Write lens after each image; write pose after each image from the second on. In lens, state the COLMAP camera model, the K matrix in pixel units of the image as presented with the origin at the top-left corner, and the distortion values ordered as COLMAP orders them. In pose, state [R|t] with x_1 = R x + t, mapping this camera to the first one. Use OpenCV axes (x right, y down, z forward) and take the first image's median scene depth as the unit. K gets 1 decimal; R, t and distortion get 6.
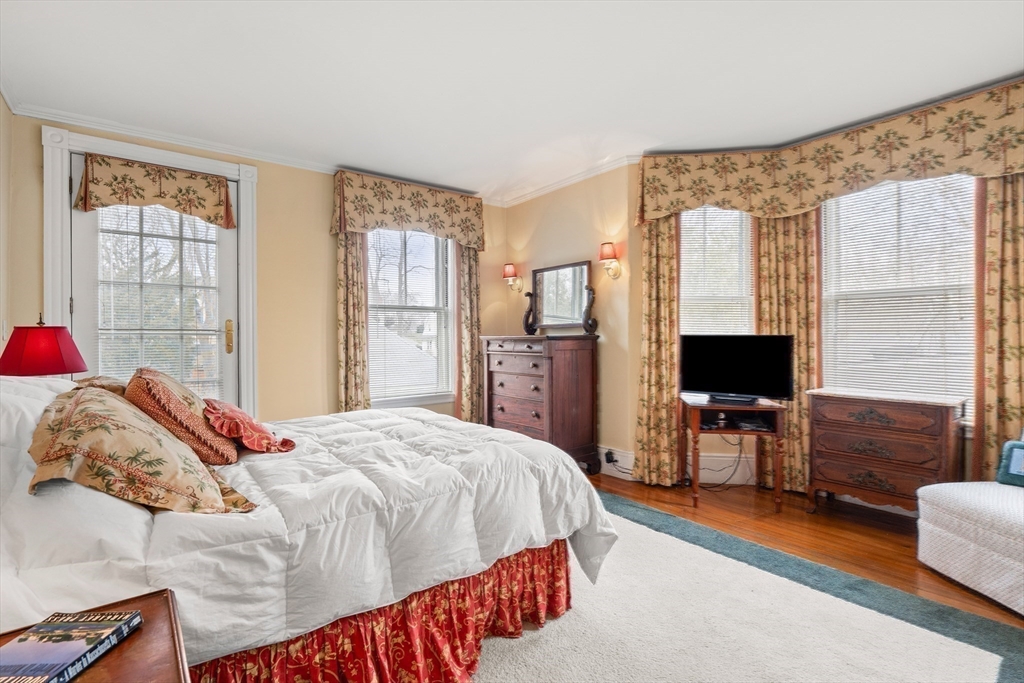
lens RADIAL K [[473.8, 0, 512.9], [0, 473.8, 341.3], [0, 0, 1]] dist [-0.004373, 0.002952]
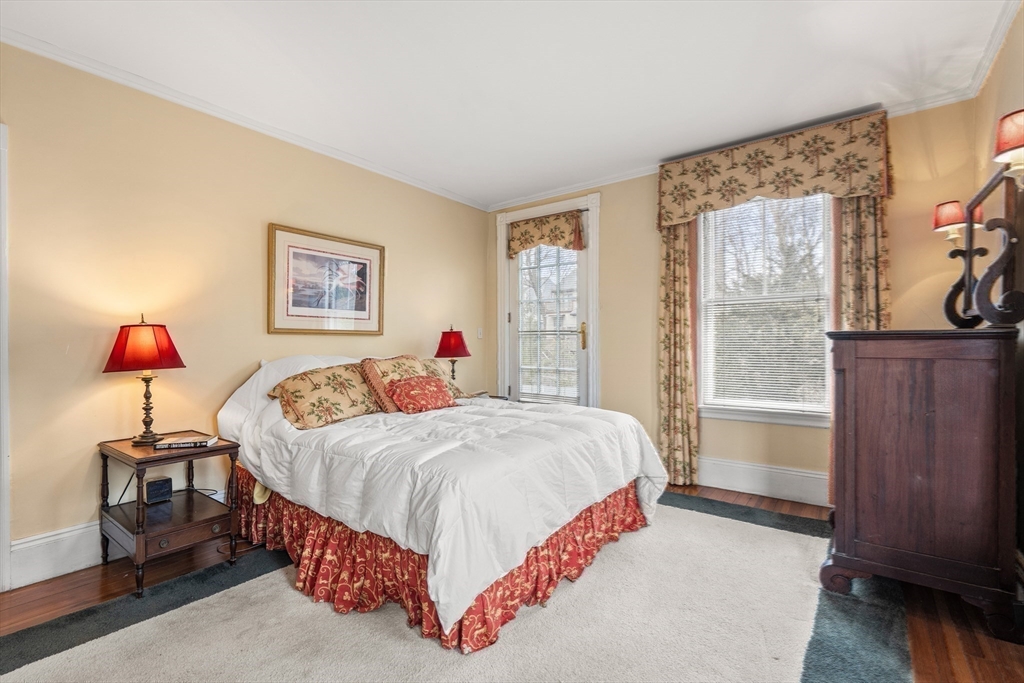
lens RADIAL K [[473.8, 0, 512.1], [0, 473.8, 338.9], [0, 0, 1]] dist [-0.004373, 0.002952]
pose [[0.257364, -0.000490, -0.966314, 0.567053], [-0.001160, 0.999999, -0.000816, -0.000980], [0.966314, 0.001331, 0.257364, 0.504851]]
